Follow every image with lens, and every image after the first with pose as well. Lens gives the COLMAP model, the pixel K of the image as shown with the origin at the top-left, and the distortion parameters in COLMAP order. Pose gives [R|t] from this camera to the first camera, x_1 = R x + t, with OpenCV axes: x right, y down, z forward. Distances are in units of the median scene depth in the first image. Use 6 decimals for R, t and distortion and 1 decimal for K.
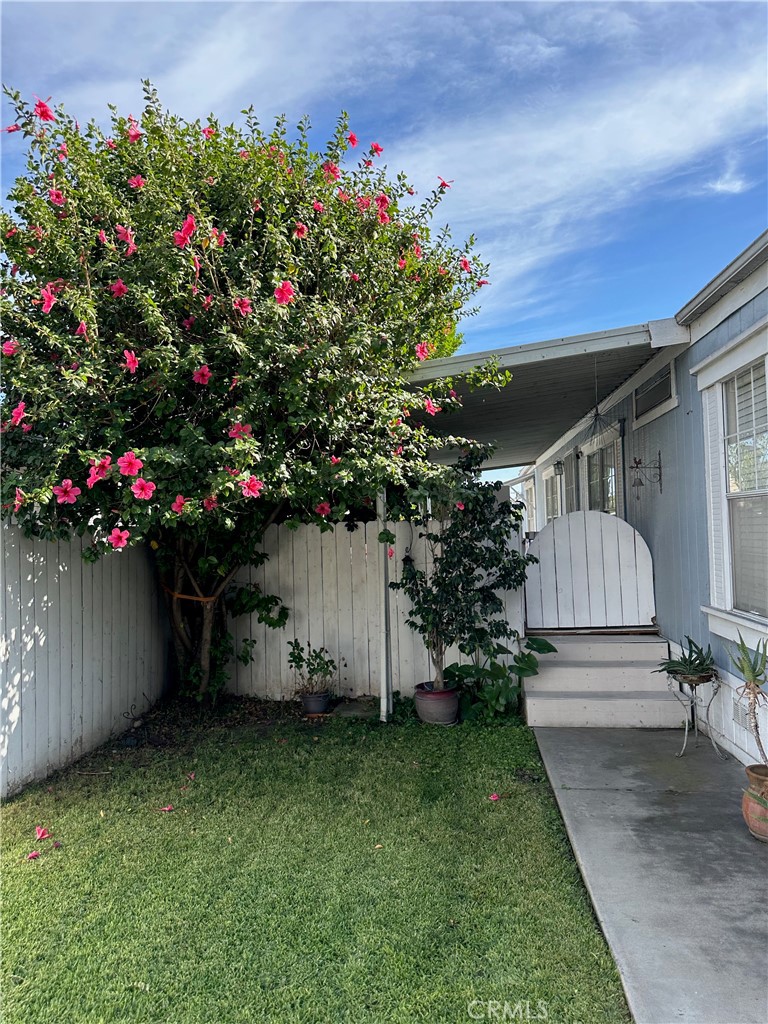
lens RADIAL K [[724.4, 0, 391.4], [0, 724.4, 512.3], [0, 0, 1]] dist [0.062255, -0.066593]
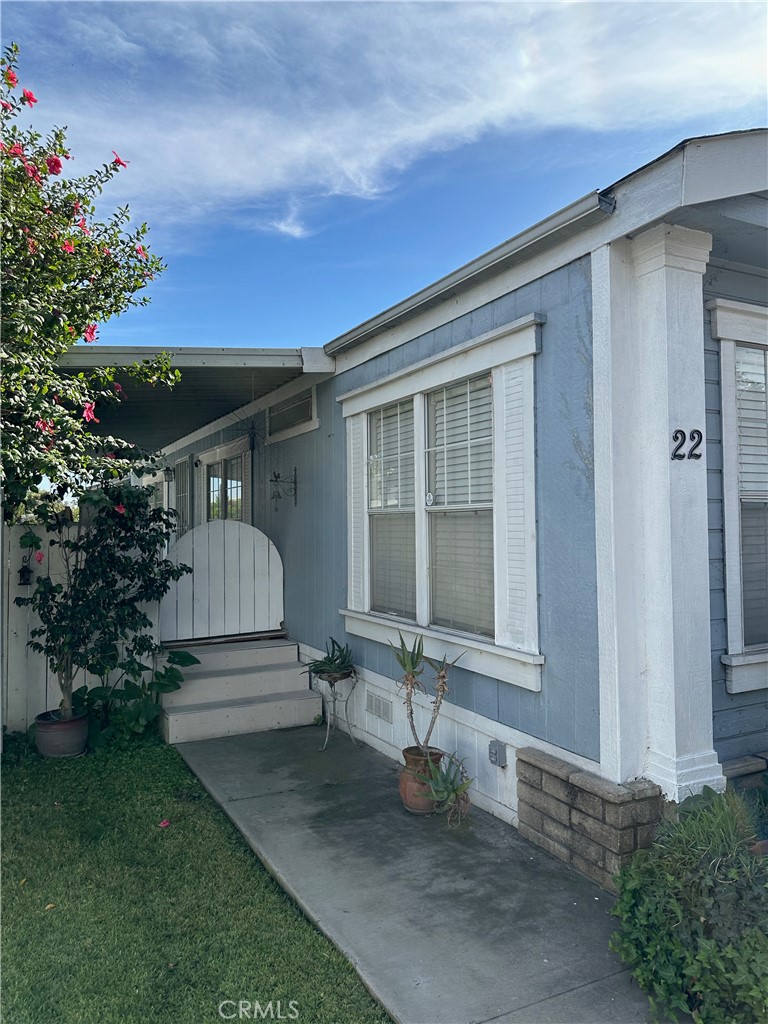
lens RADIAL K [[724.4, 0, 384.7], [0, 724.4, 506.9], [0, 0, 1]] dist [0.062255, -0.066593]
pose [[0.839265, 0.042117, 0.542089, -0.114162], [-0.032089, 0.999094, -0.027944, 0.000302], [-0.542775, 0.006057, 0.839856, 0.040667]]
